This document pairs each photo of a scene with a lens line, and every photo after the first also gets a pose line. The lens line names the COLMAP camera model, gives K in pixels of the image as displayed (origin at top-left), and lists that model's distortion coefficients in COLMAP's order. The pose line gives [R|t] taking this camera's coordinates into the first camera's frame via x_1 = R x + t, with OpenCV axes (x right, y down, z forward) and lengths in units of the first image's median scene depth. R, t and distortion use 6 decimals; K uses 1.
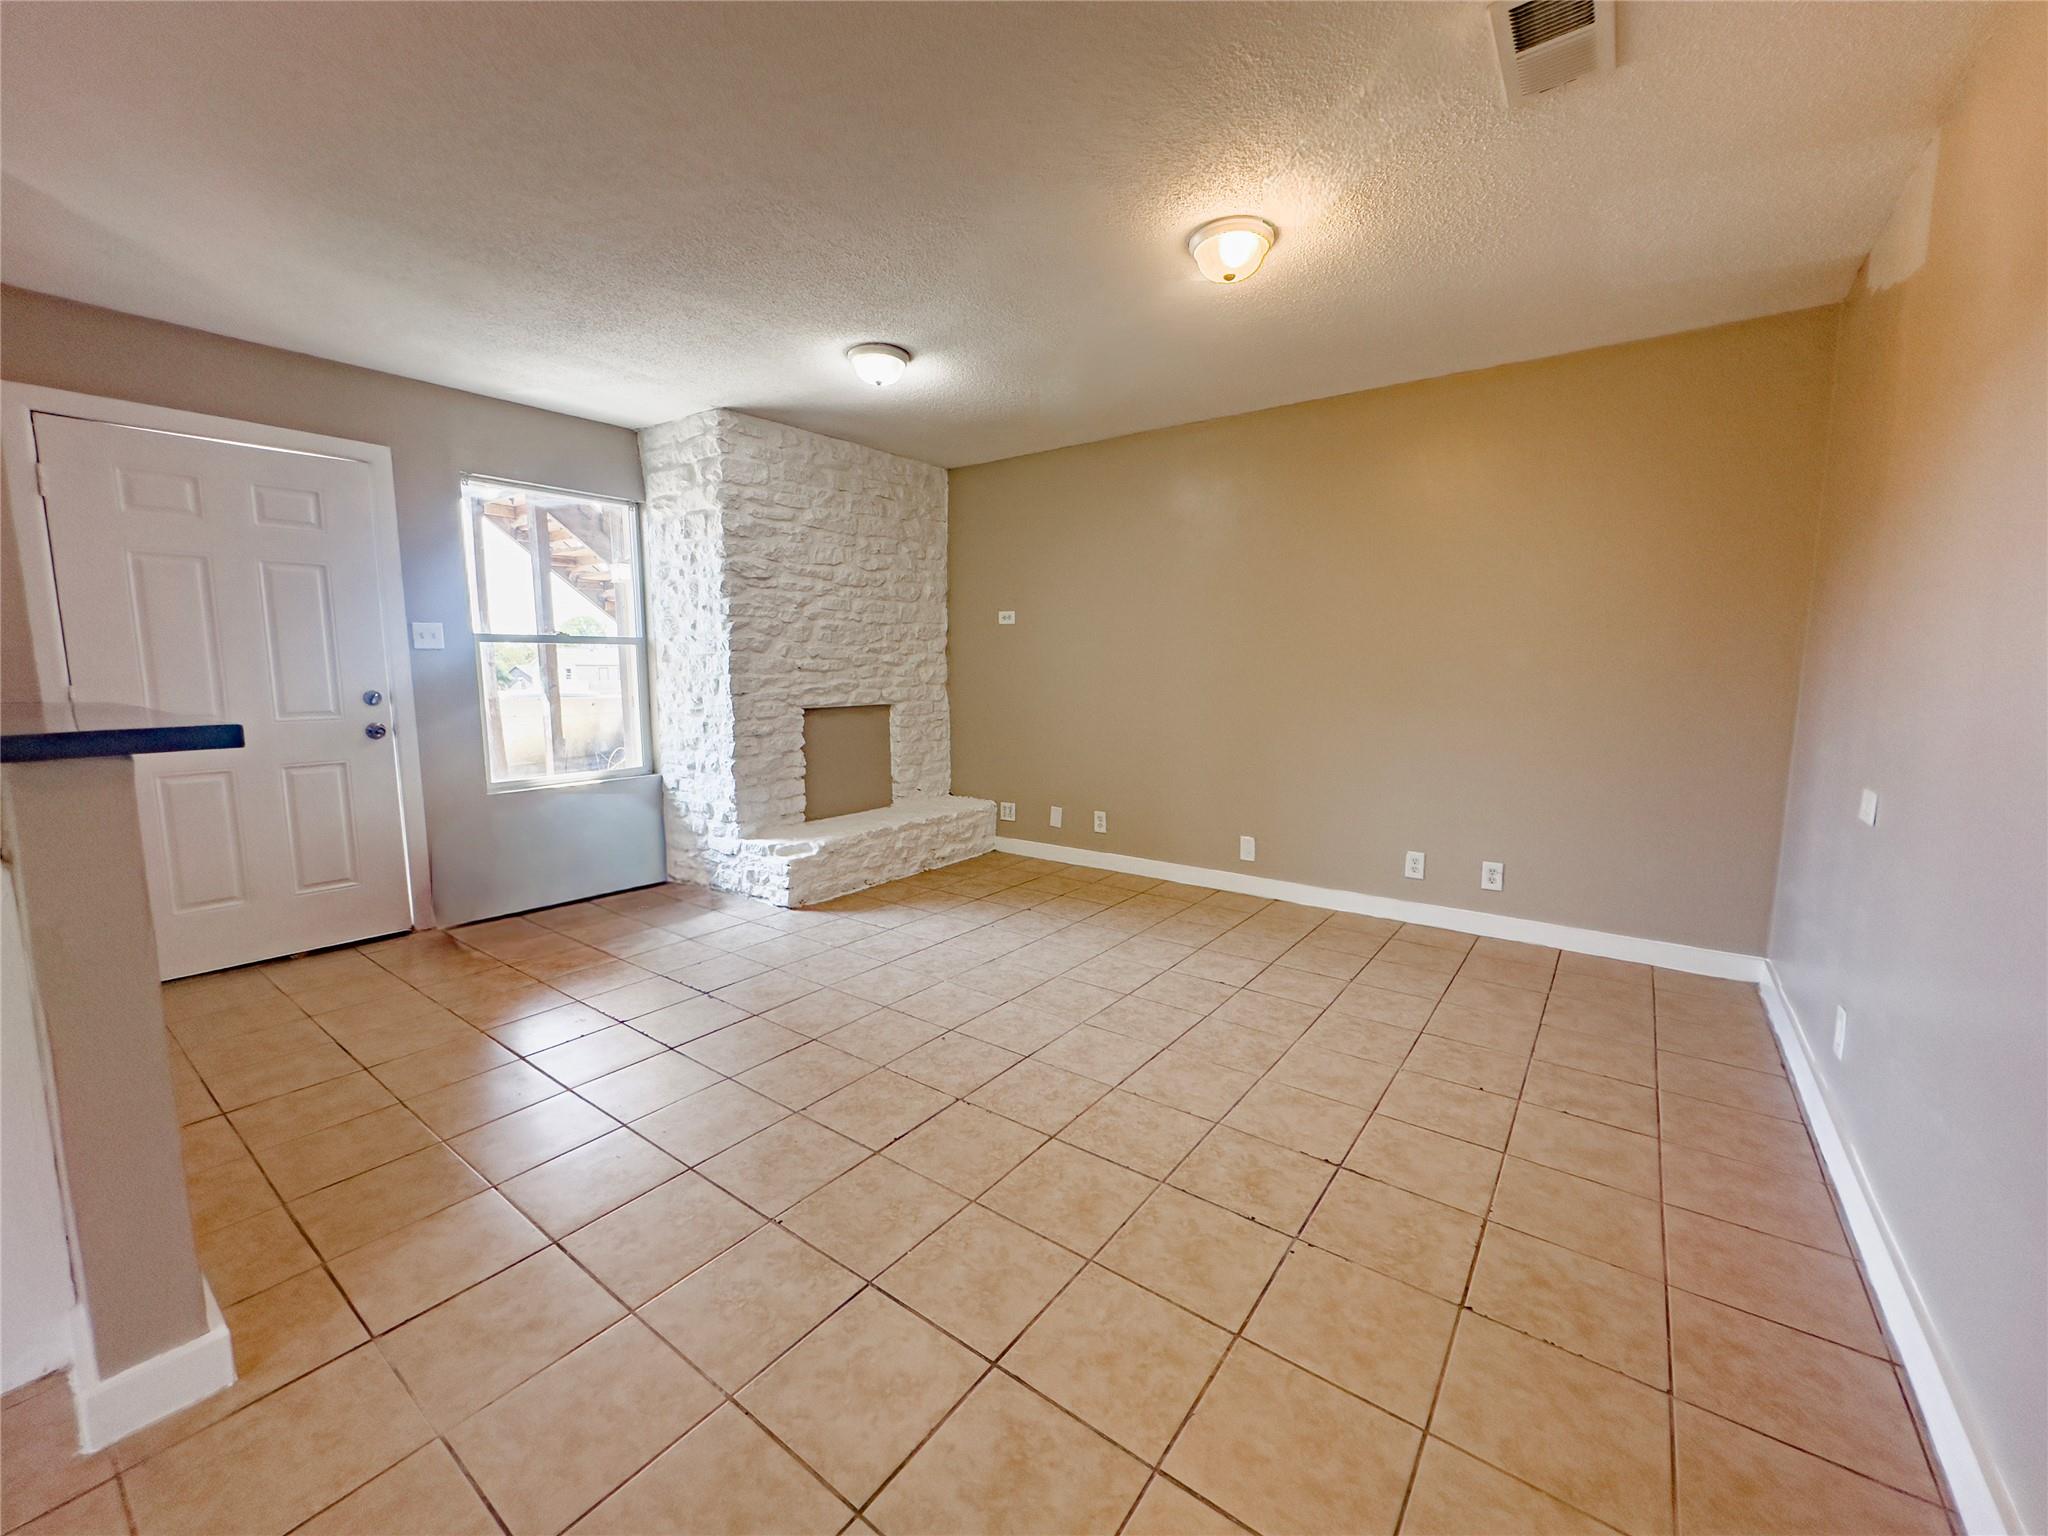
lens RADIAL K [[819.0, 0, 1022.4], [0, 819.0, 768.8], [0, 0, 1]] dist [0.000853, 0.000148]
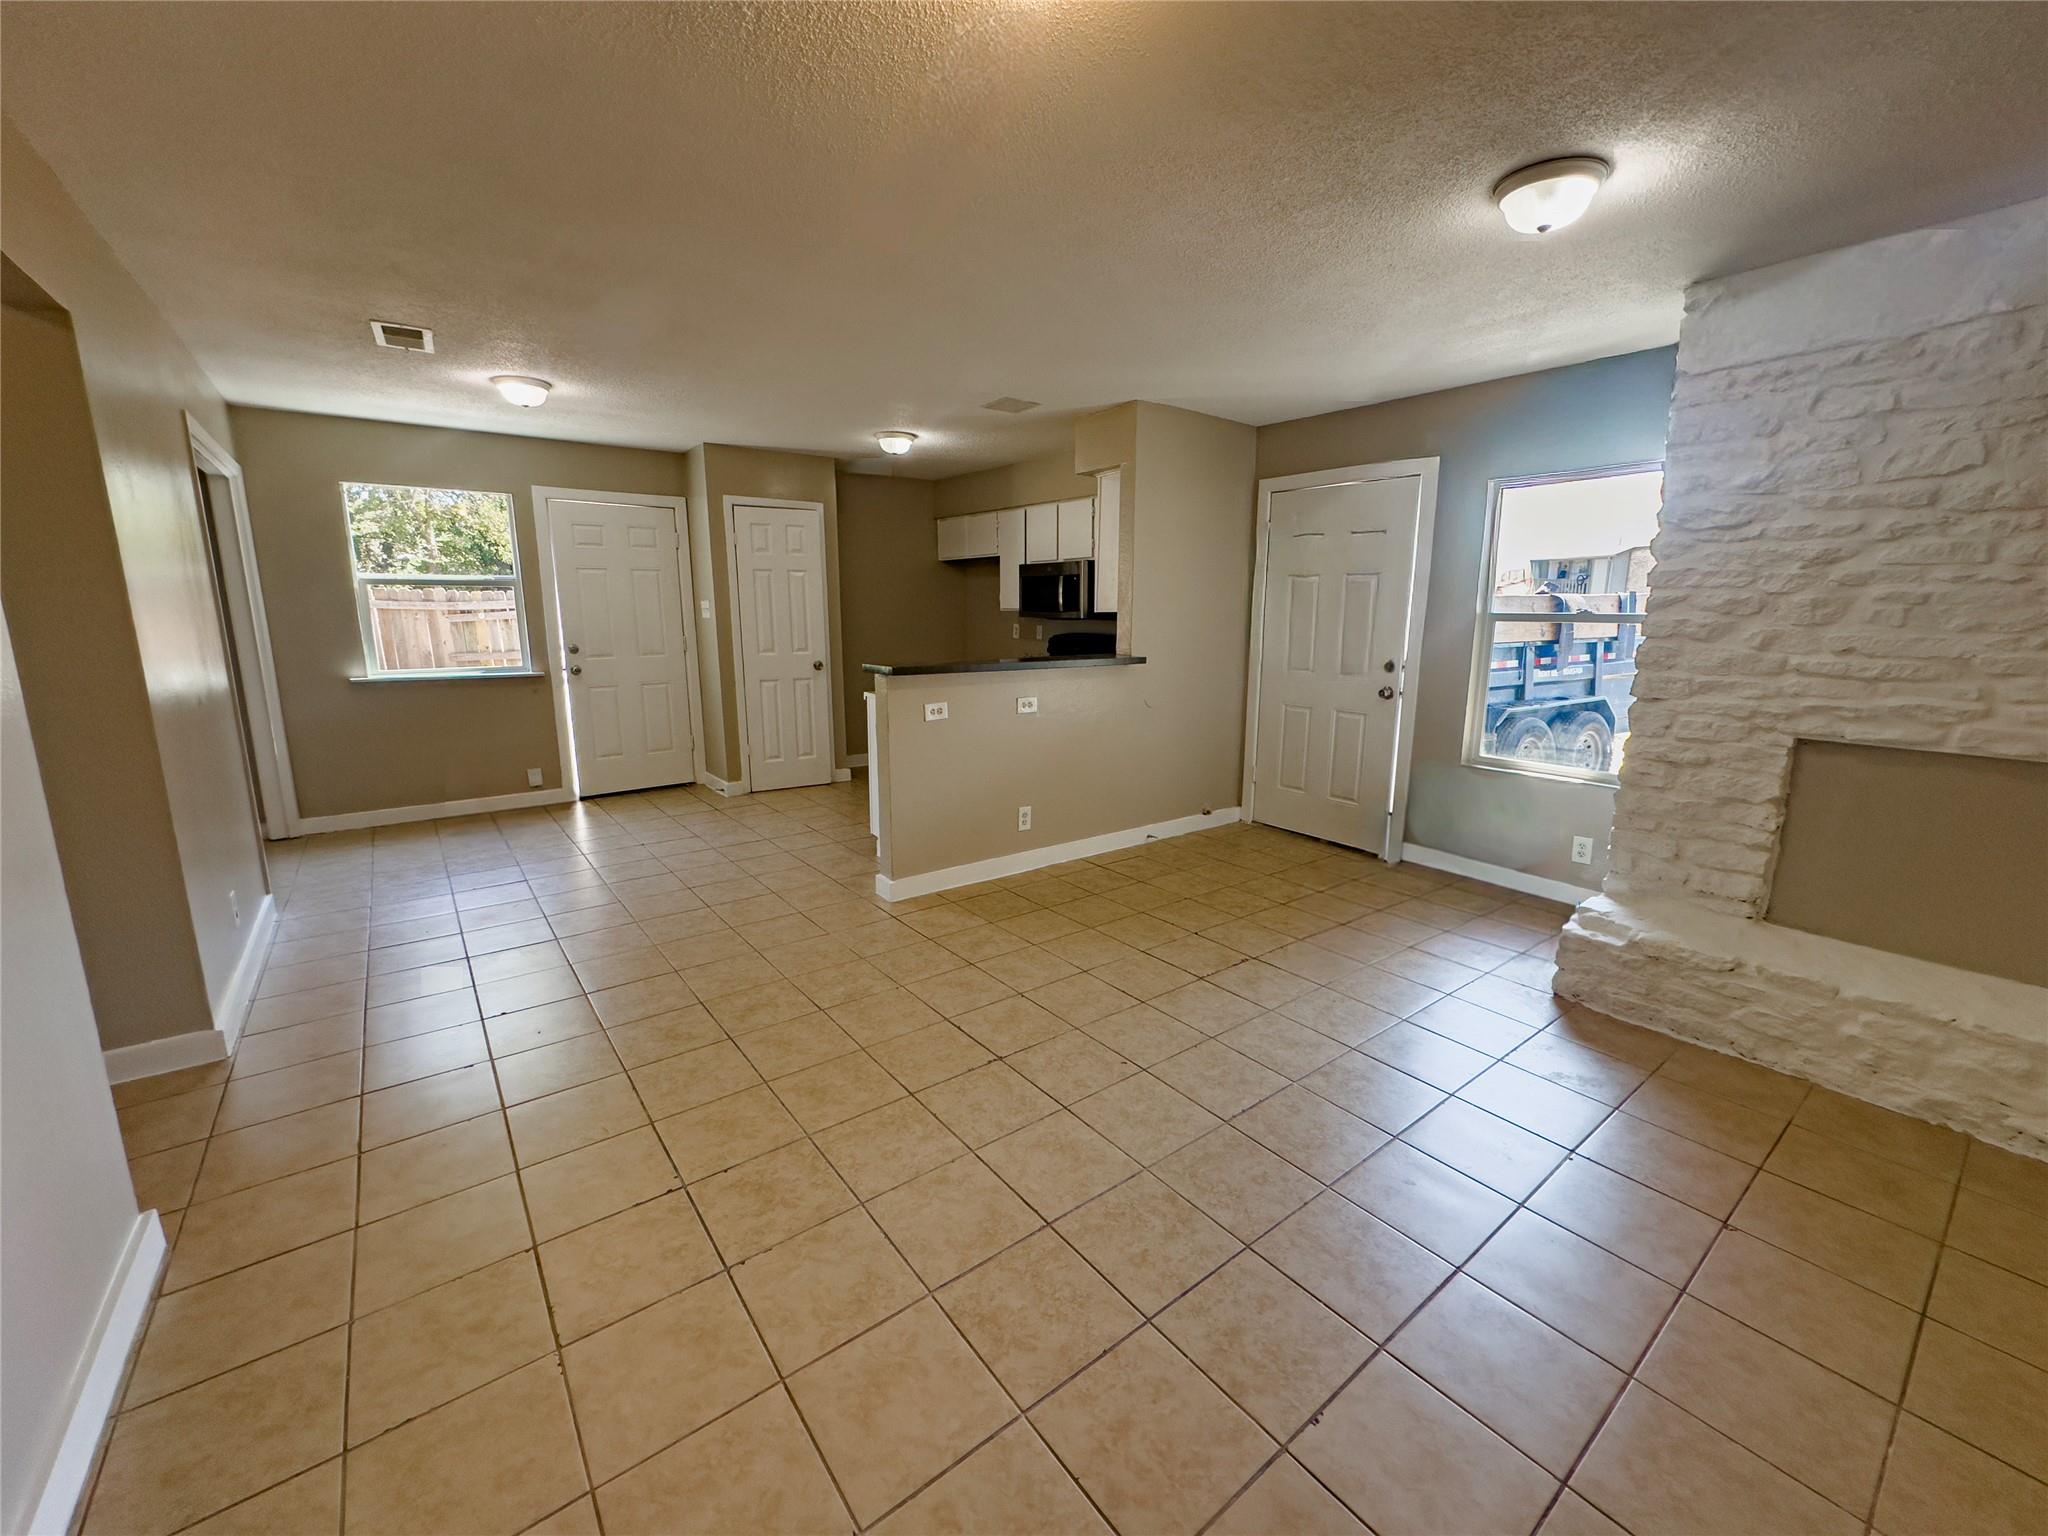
lens RADIAL K [[819.0, 0, 1023.4], [0, 819.0, 763.5], [0, 0, 1]] dist [0.000853, 0.000148]
pose [[-0.268184, 0.180271, -0.946351, 0.471080], [-0.127853, 0.966986, 0.220434, -0.121628], [0.954846, 0.180110, -0.236282, 0.645418]]
